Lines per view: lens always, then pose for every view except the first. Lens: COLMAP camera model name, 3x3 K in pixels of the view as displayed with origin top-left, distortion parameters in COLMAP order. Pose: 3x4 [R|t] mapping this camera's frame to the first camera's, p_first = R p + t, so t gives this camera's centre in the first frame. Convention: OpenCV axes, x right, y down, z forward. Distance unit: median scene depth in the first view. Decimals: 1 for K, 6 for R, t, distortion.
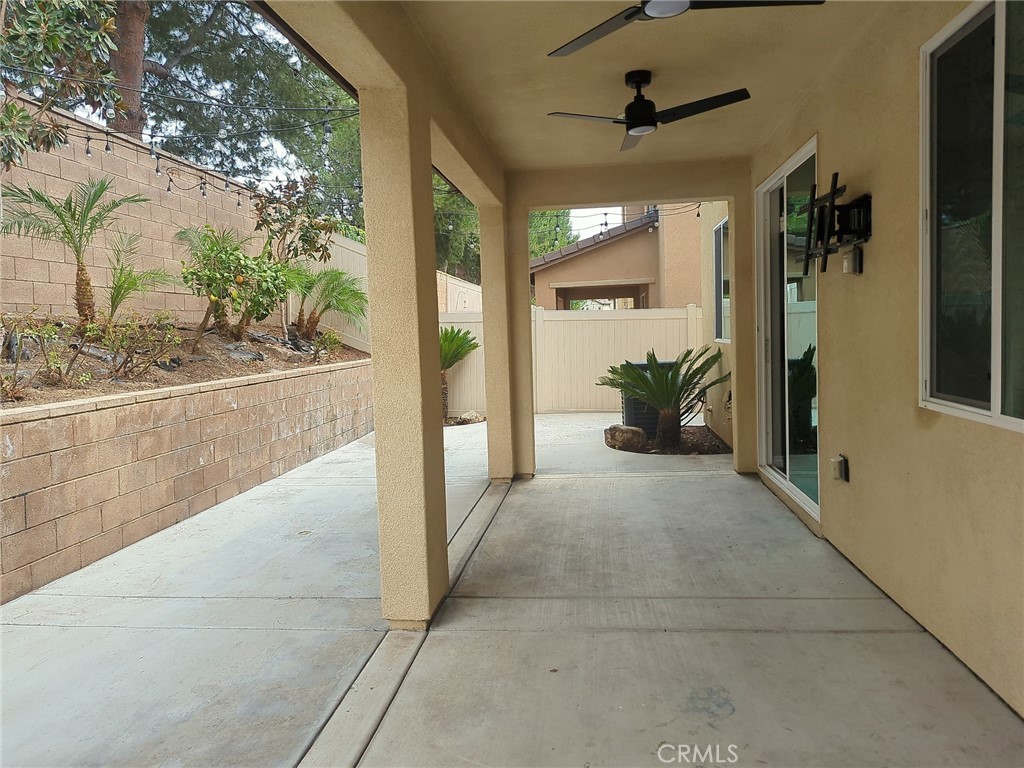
lens RADIAL K [[727.9, 0, 512.4], [0, 727.9, 382.9], [0, 0, 1]] dist [0.010084, 0.001719]
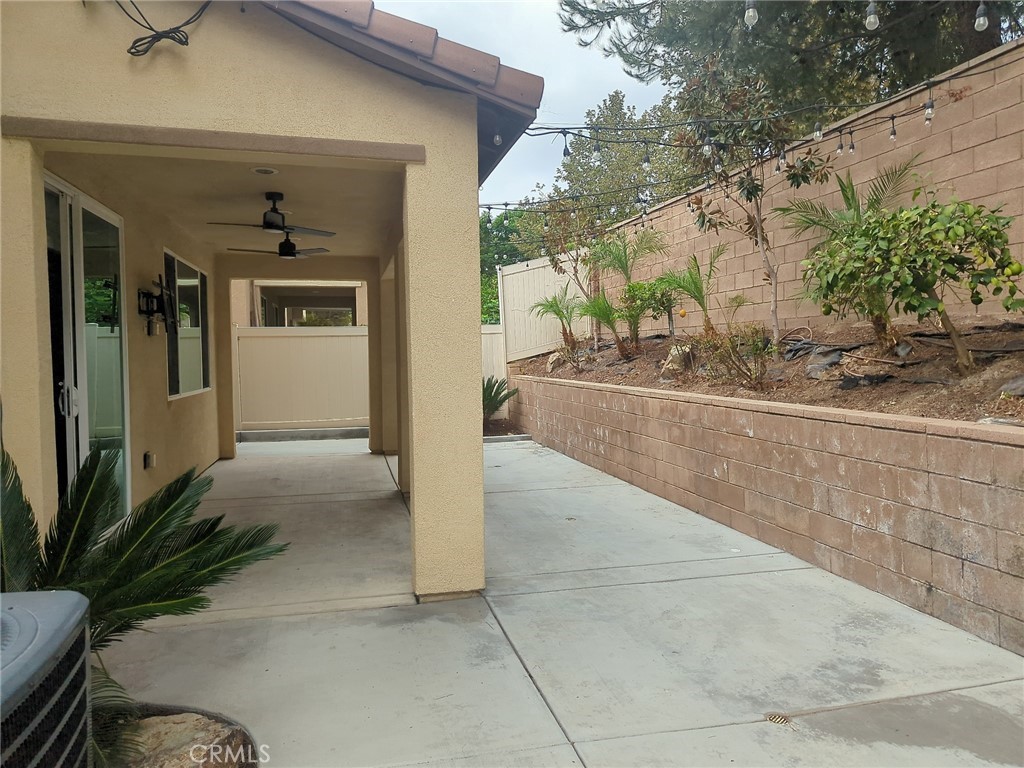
lens RADIAL K [[727.9, 0, 513.1], [0, 727.9, 383.0], [0, 0, 1]] dist [0.010084, 0.001719]
pose [[-0.934796, 0.064083, -0.349356, 0.186197], [0.022160, 0.992196, 0.122704, -0.149333], [0.354493, 0.106961, -0.928921, 1.855920]]
